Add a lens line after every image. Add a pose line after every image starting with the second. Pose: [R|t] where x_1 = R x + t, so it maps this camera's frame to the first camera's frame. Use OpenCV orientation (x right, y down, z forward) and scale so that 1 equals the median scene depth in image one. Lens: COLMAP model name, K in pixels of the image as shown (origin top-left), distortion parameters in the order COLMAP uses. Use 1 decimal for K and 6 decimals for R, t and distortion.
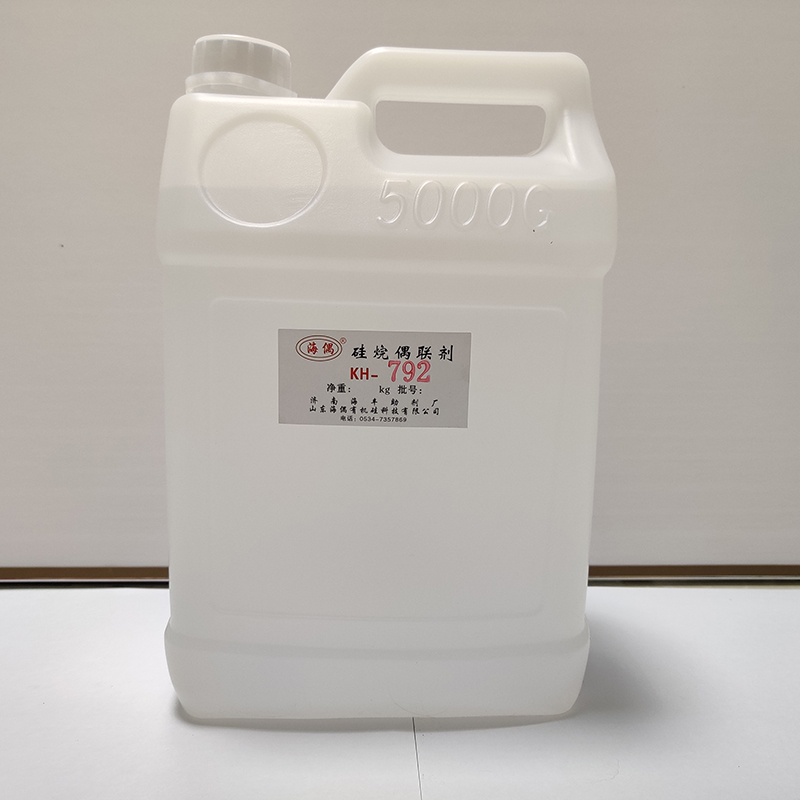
lens RADIAL K [[822.7, 0, 387.5], [0, 822.7, 401.2], [0, 0, 1]] dist [0.068200, 0.000000]
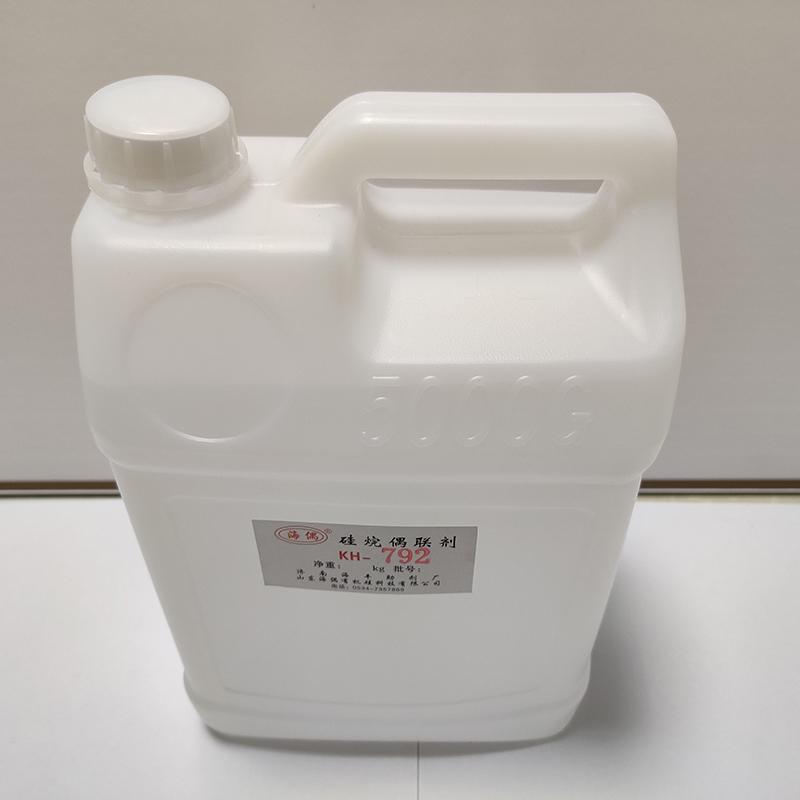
lens RADIAL K [[822.7, 0, 404.7], [0, 822.7, 403.9], [0, 0, 1]] dist [0.068200, 0.000000]
pose [[0.999212, 0.005978, -0.039244, 0.058080], [0.016275, 0.840006, 0.542333, -0.640023], [0.036207, -0.542544, 0.839247, 0.349811]]
